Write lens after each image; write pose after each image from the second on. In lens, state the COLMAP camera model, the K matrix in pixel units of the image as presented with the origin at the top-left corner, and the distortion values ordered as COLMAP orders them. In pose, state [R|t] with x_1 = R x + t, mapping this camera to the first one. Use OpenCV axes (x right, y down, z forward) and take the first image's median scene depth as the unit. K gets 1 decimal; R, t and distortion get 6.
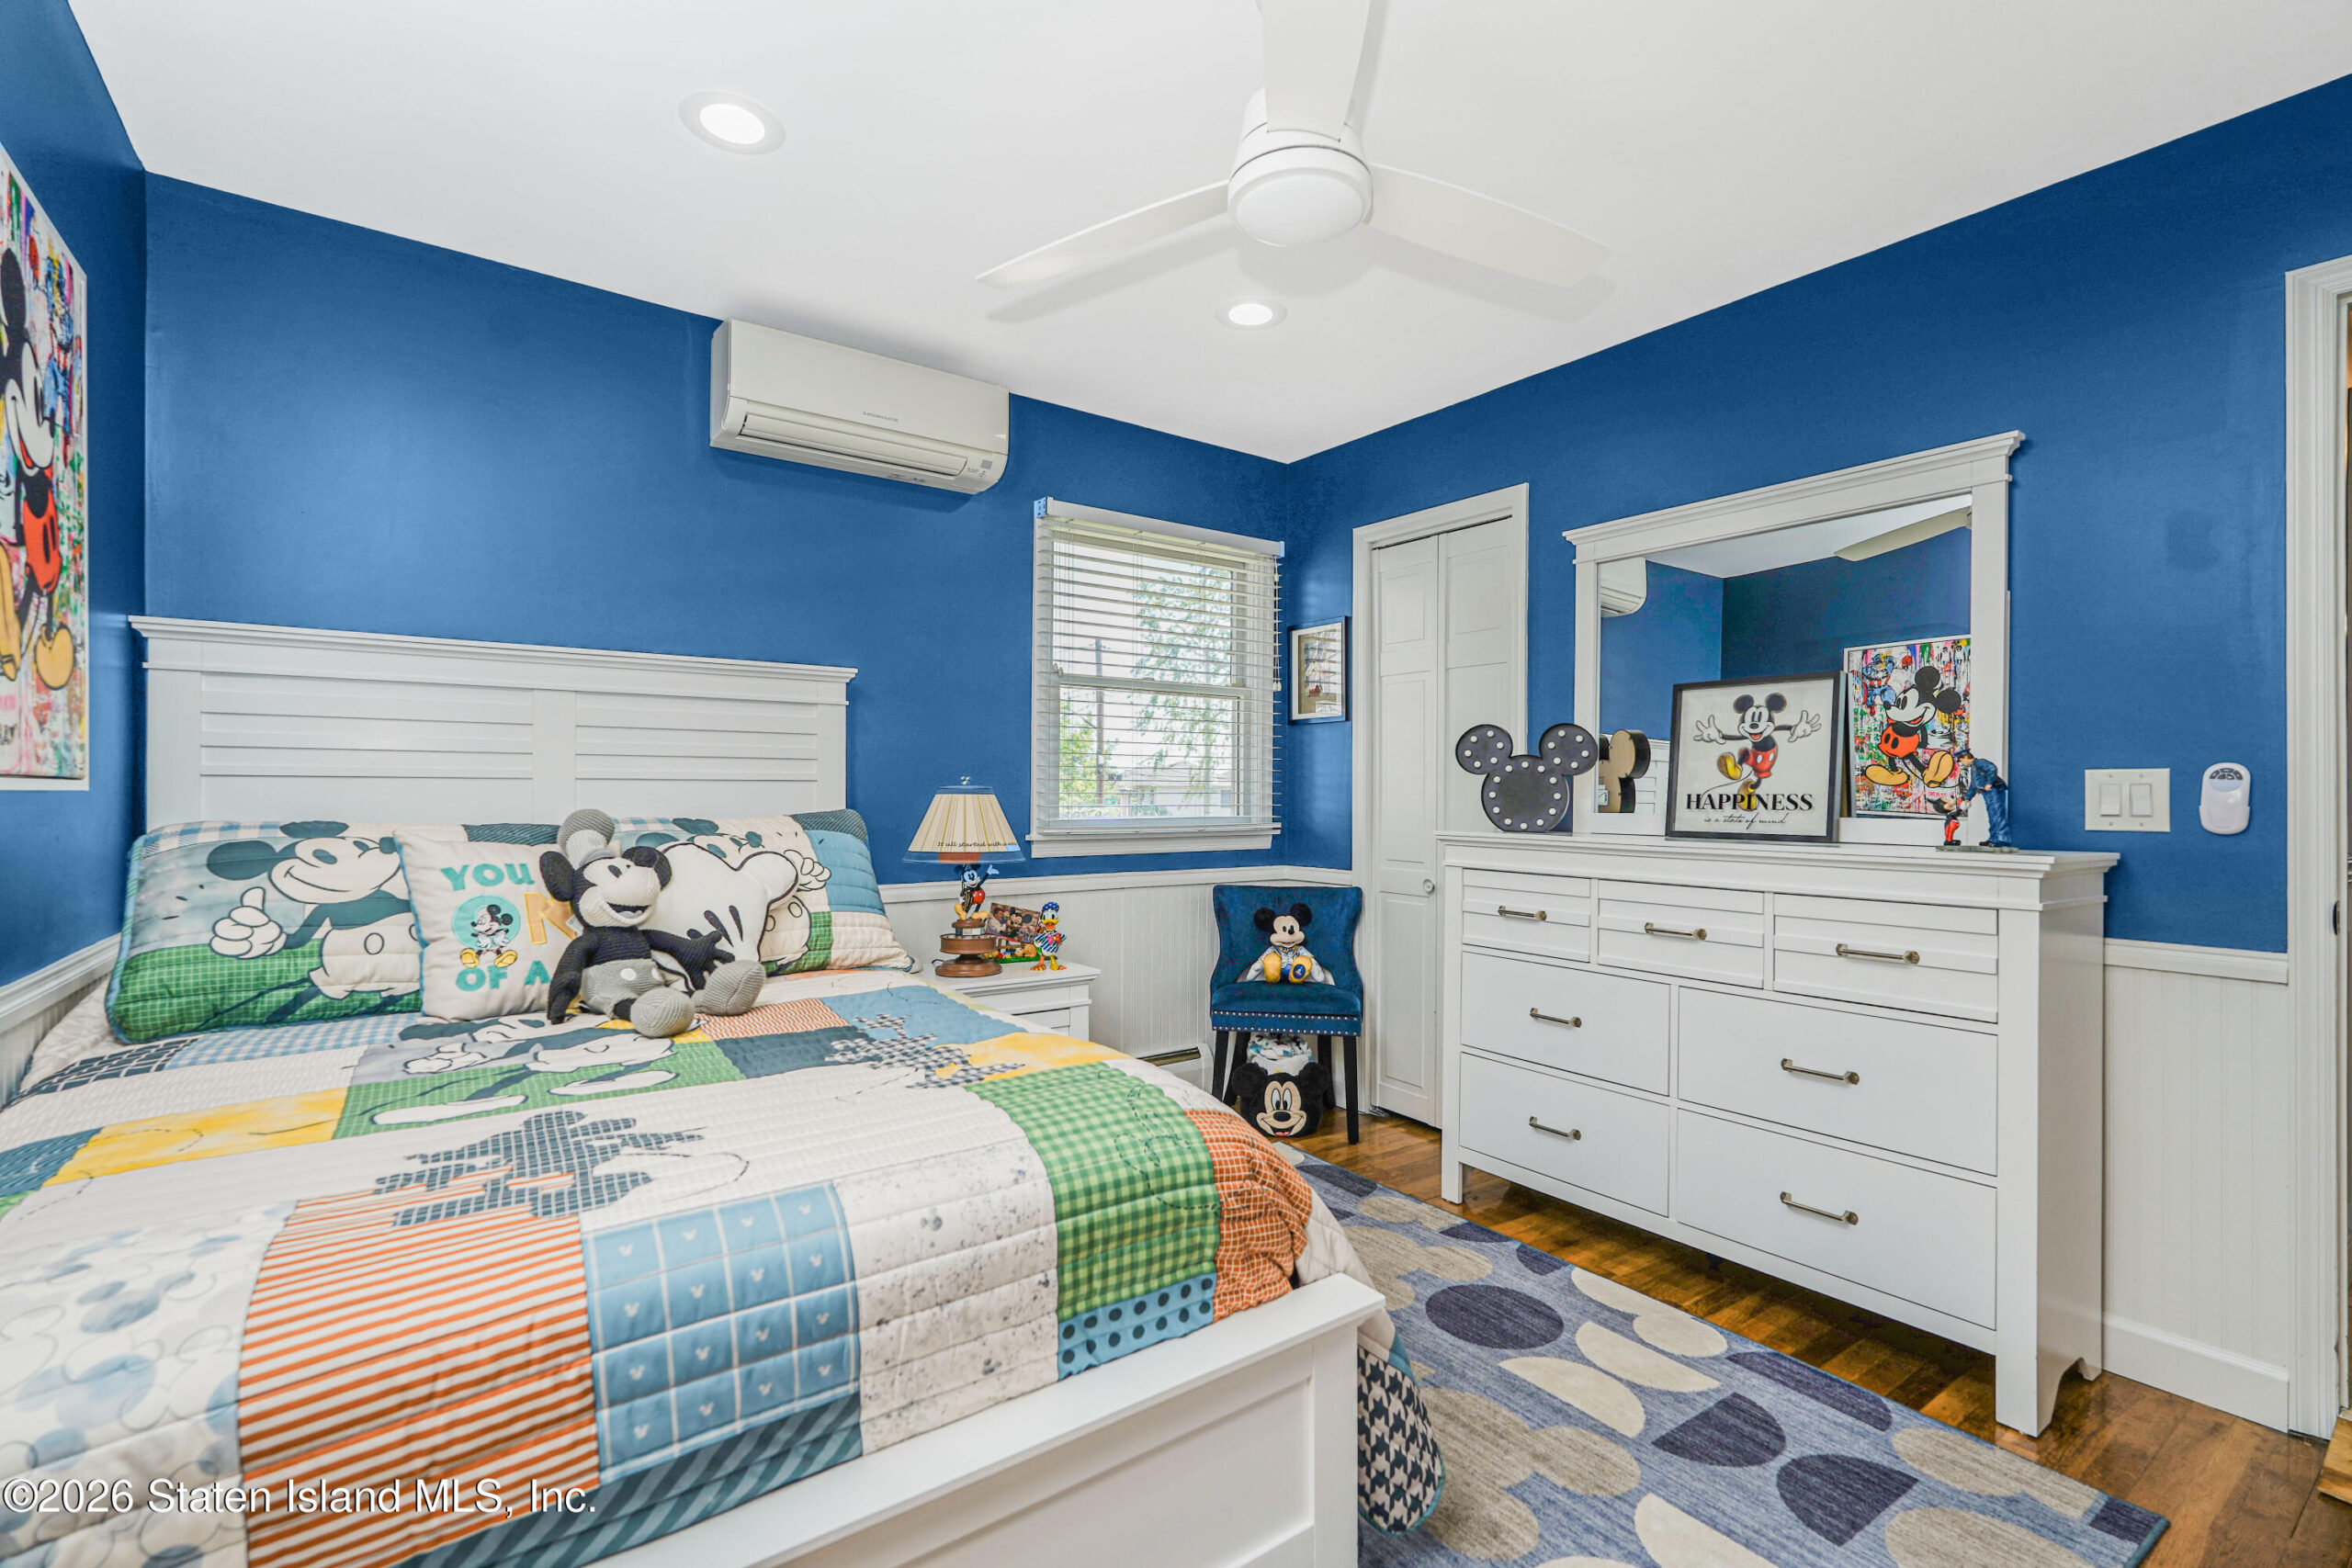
lens RADIAL K [[1038.8, 0, 1172.0], [0, 1038.8, 791.1], [0, 0, 1]] dist [-0.020345, 0.010572]
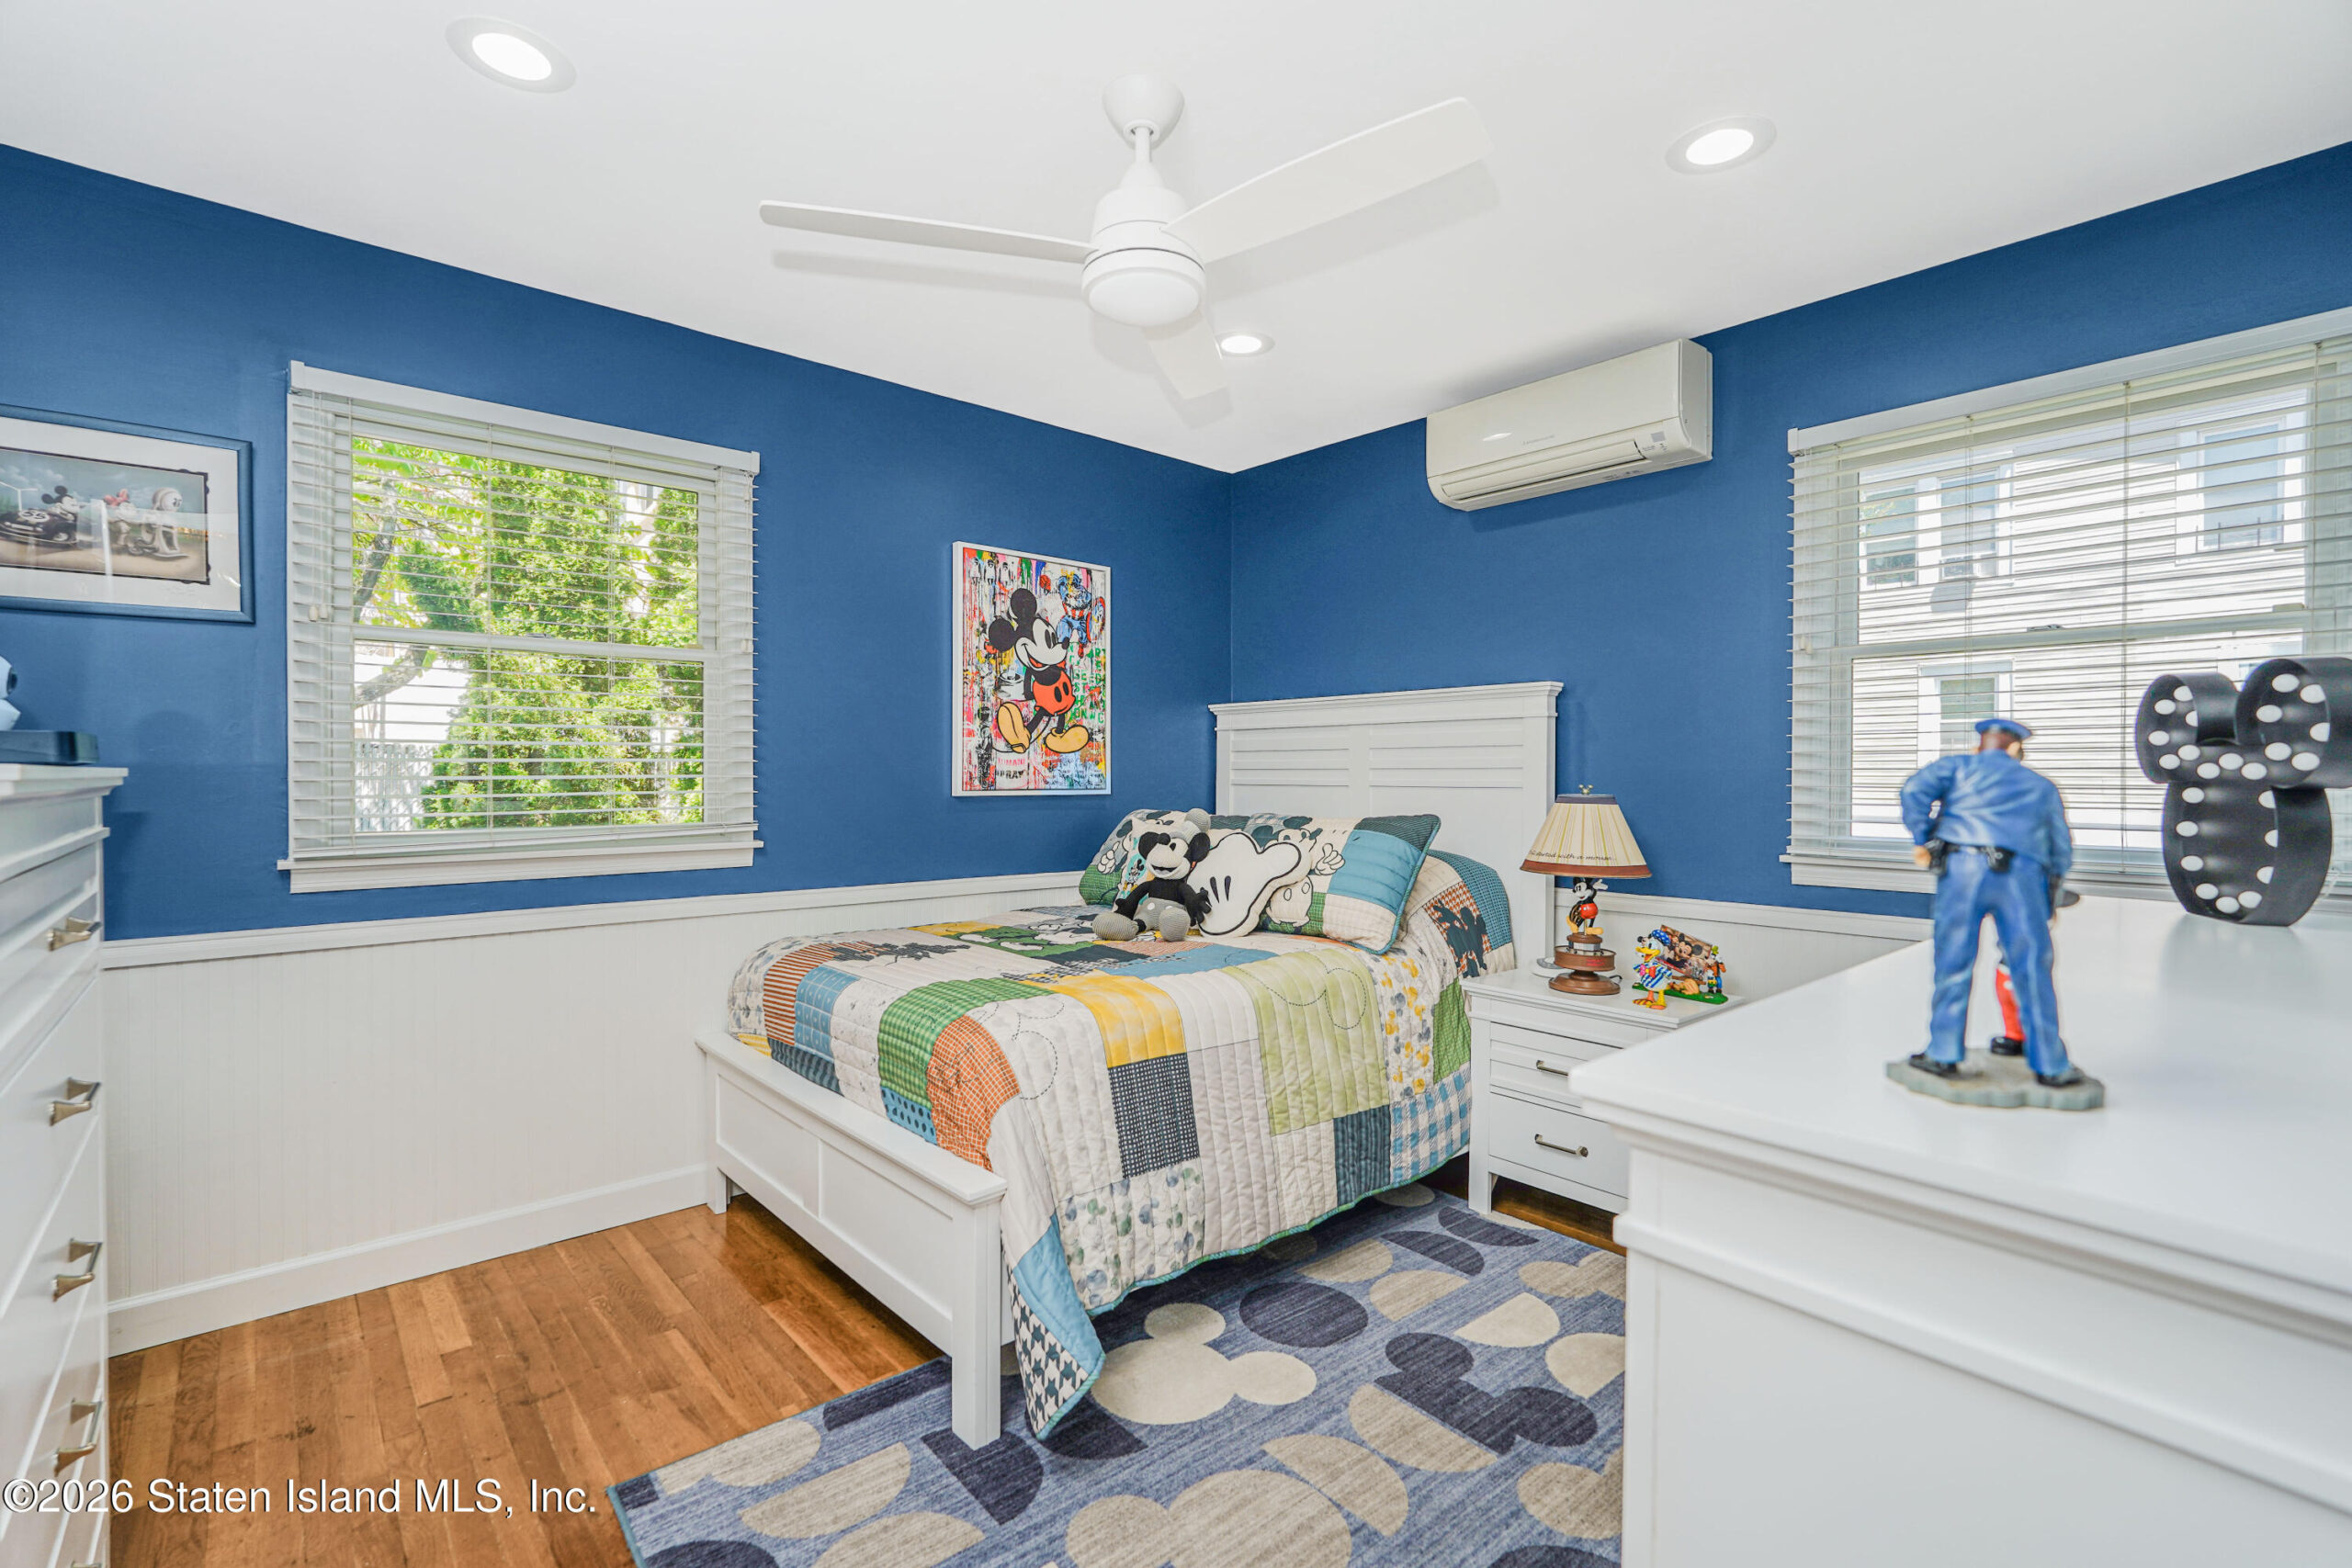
lens RADIAL K [[1038.8, 0, 1172.0], [0, 1038.8, 791.1], [0, 0, 1]] dist [-0.020345, 0.010572]
pose [[0.108795, 0.007367, -0.994037, 0.716156], [-0.000145, 0.999973, 0.007395, -0.015264], [0.994064, -0.000660, 0.108793, 0.516547]]
